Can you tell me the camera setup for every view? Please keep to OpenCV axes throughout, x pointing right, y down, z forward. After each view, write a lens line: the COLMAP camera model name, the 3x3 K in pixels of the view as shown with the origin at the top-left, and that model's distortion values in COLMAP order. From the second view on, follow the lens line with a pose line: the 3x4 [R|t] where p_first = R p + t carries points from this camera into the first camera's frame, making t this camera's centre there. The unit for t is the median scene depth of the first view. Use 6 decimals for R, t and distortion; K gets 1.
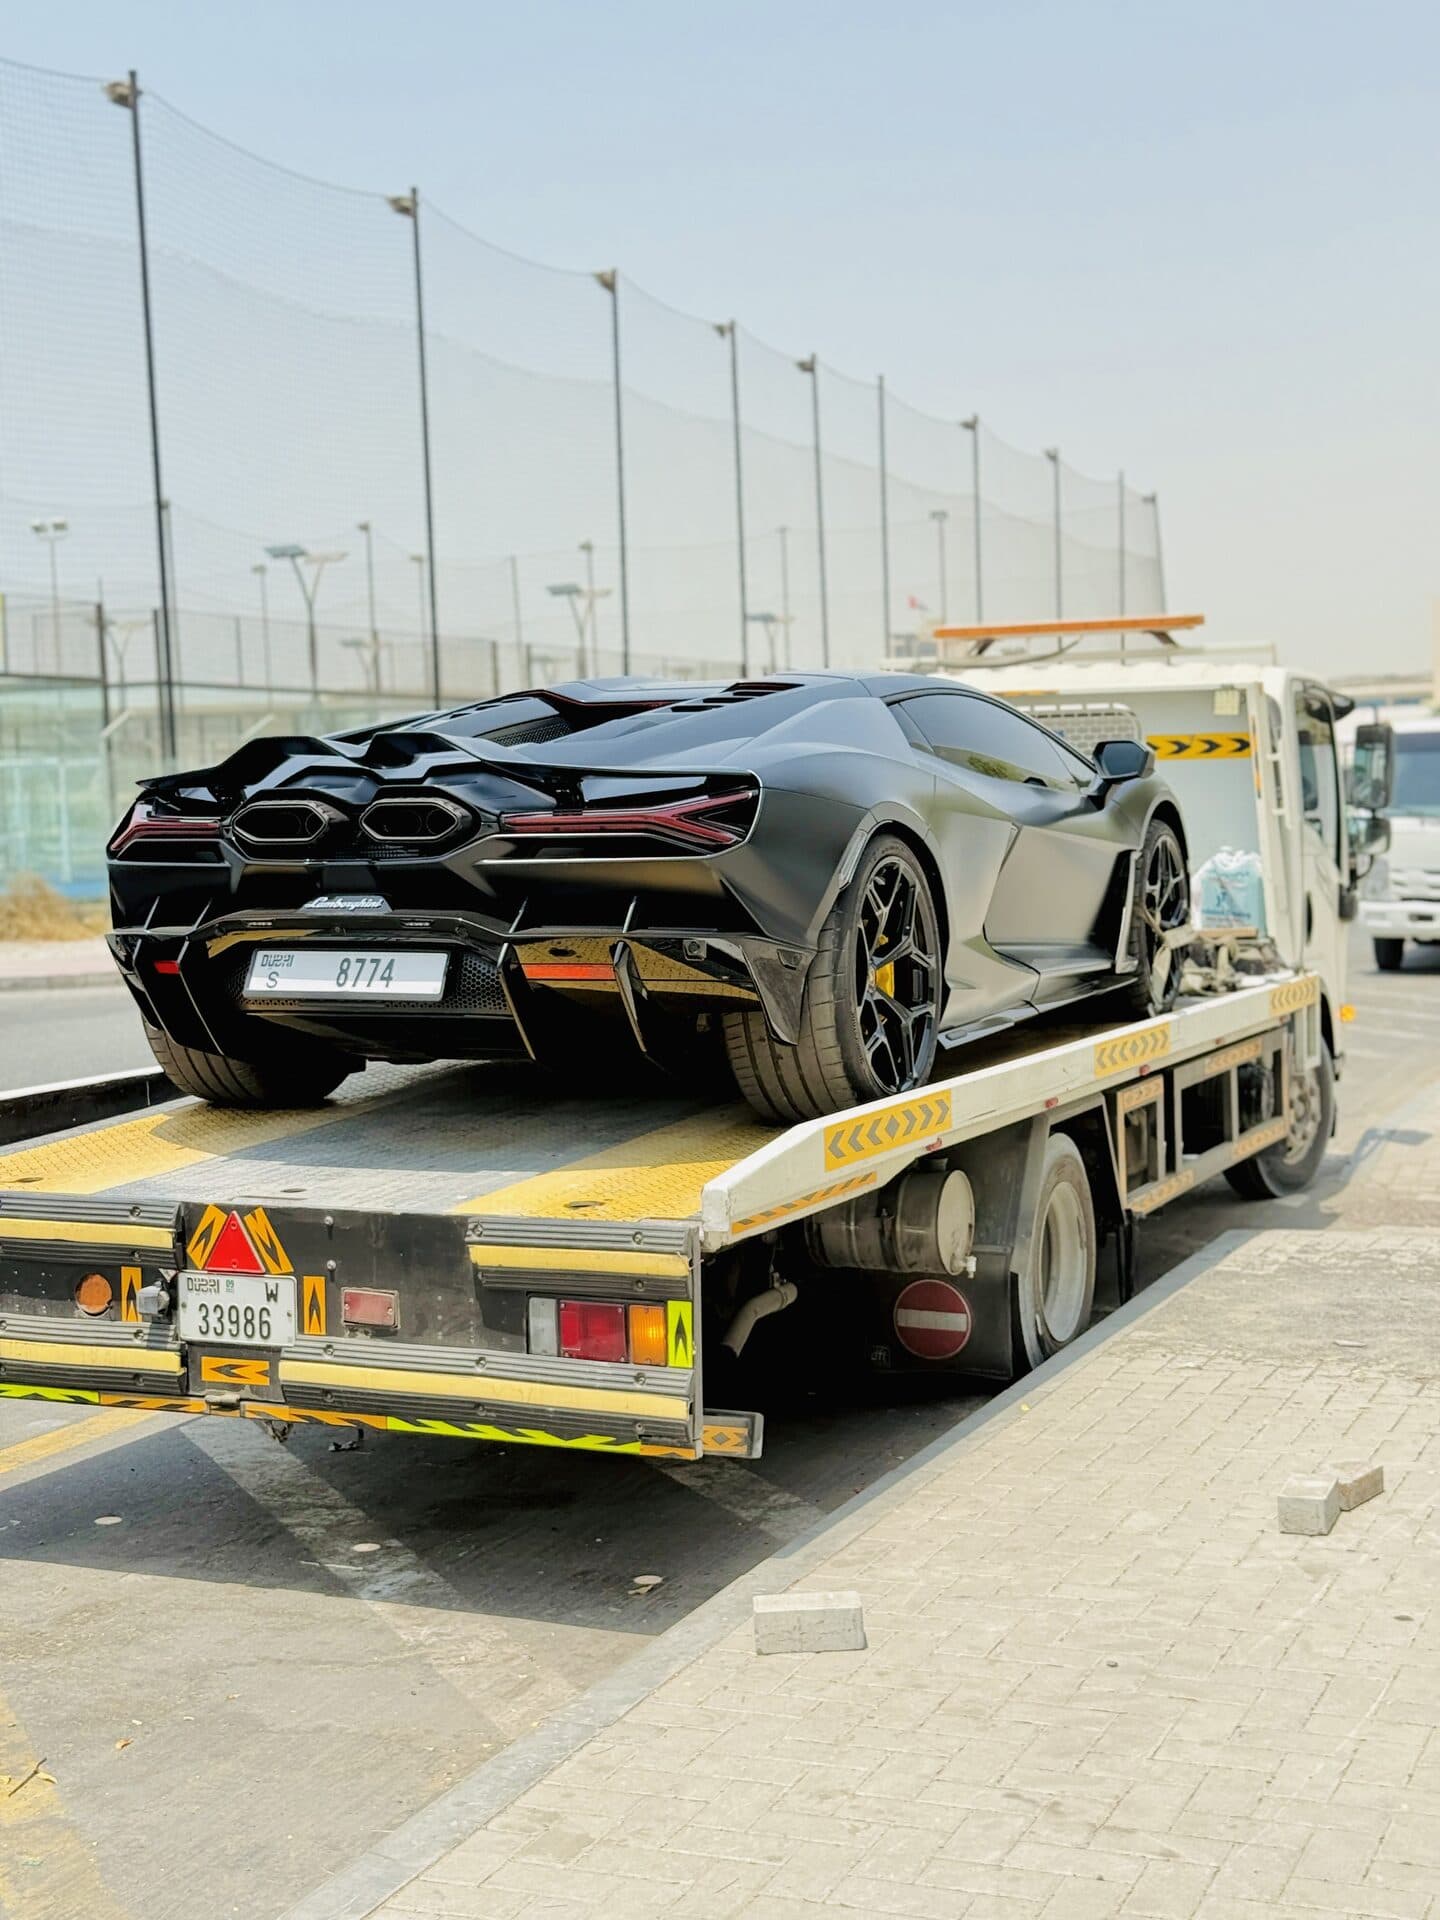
lens RADIAL K [[2536.4, 0, 720.0], [0, 2536.4, 960.0], [0, 0, 1]] dist [0.141549, -0.201336]
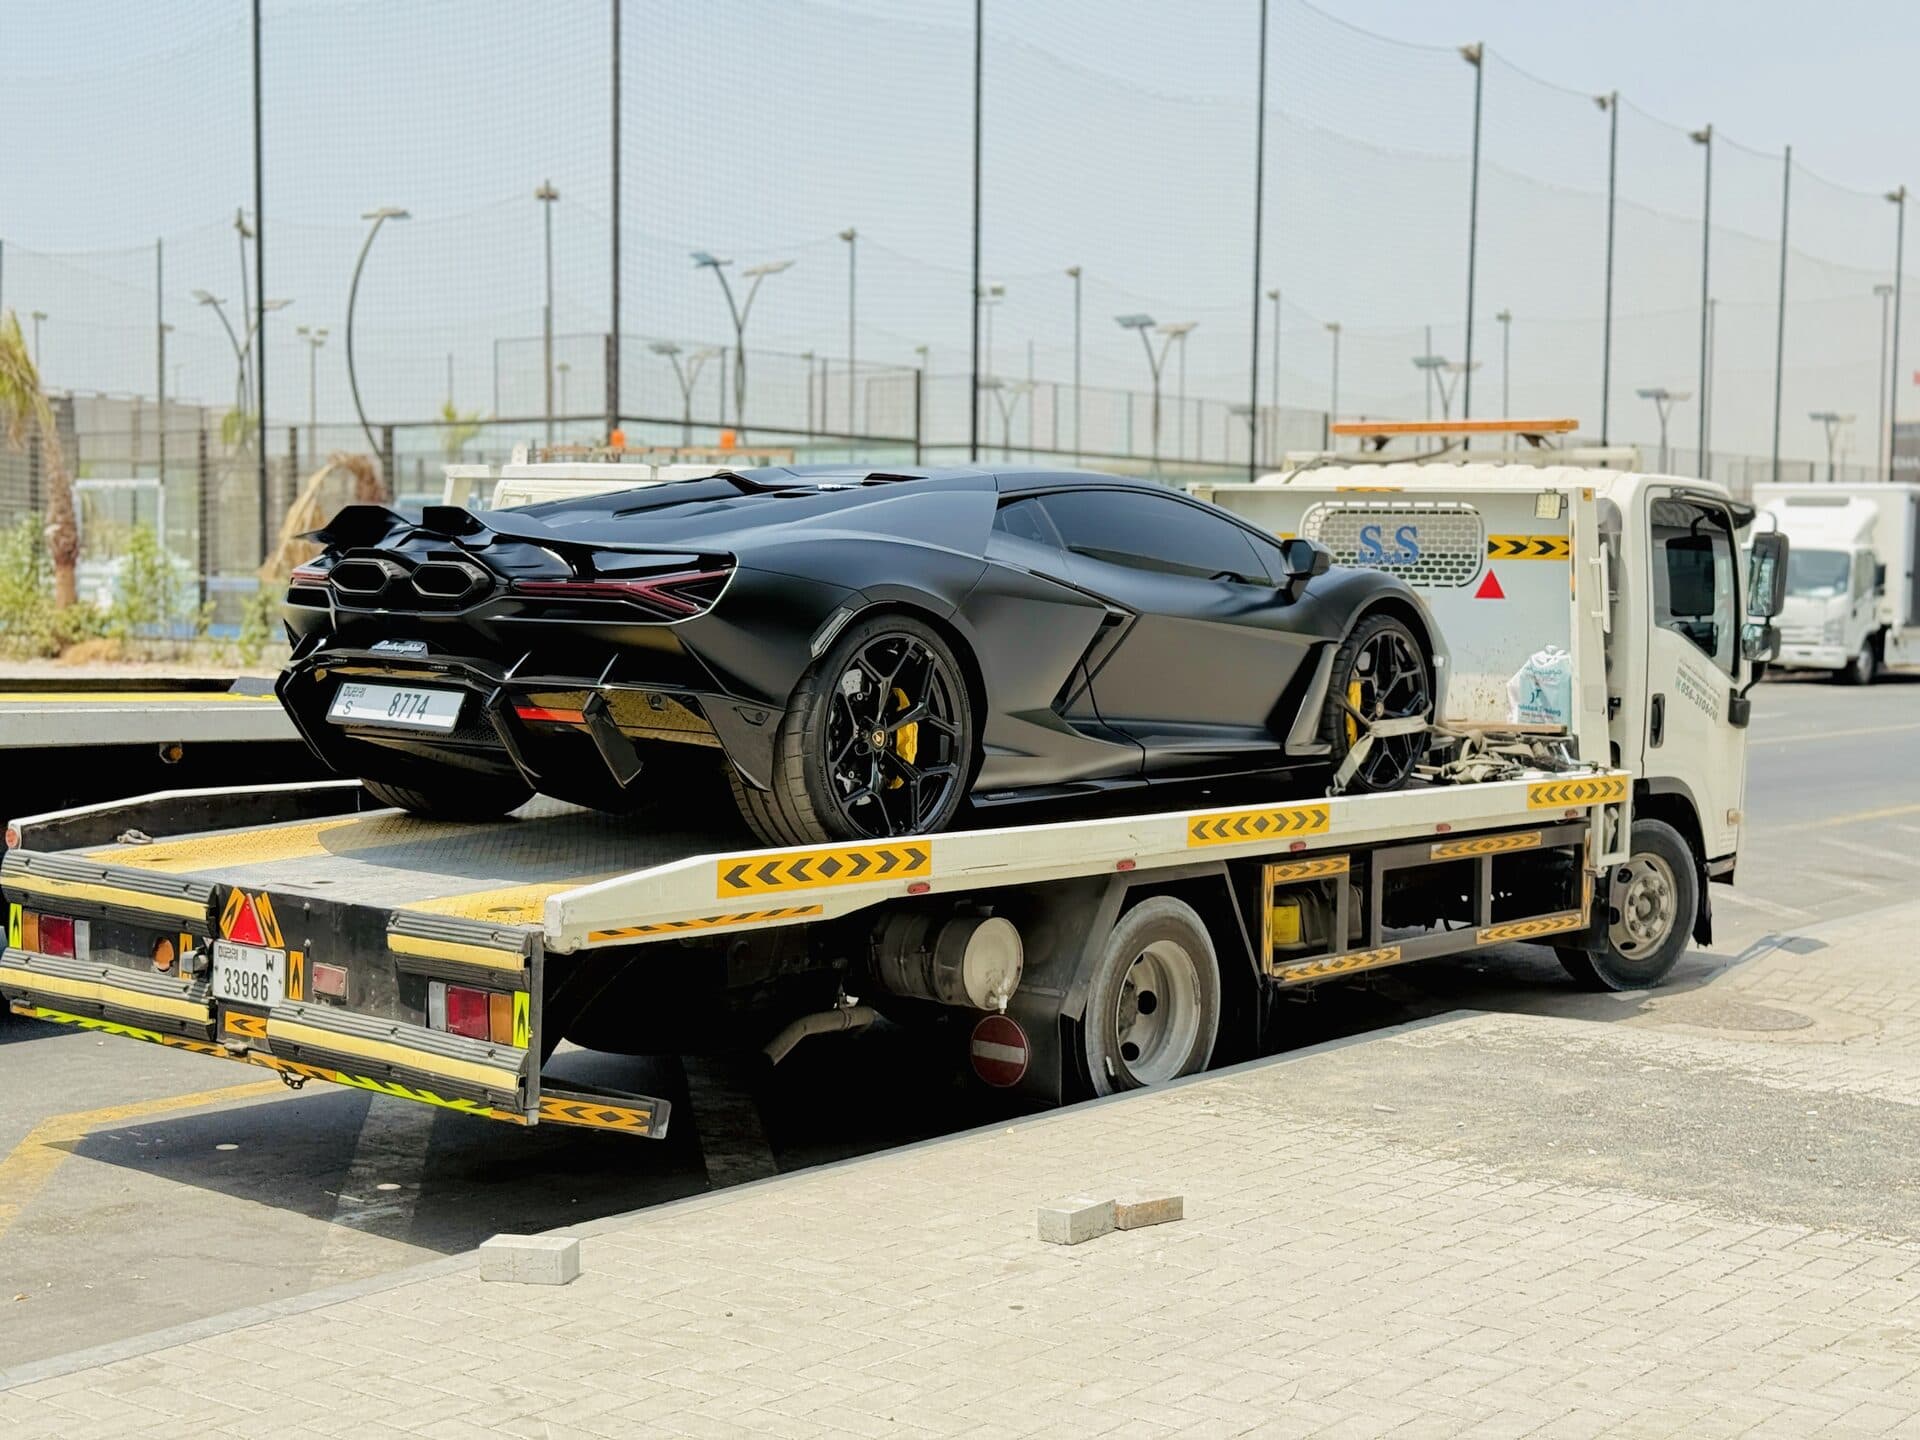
lens RADIAL K [[2536.4, 0, 1041.9], [0, 2536.4, 723.5], [0, 0, 1]] dist [0.141549, -0.201336]
pose [[0.970282, 0.059691, -0.234501, 0.439080], [-0.059966, 0.998183, 0.005961, -0.011907], [0.234430, 0.008278, 0.972098, -0.096963]]
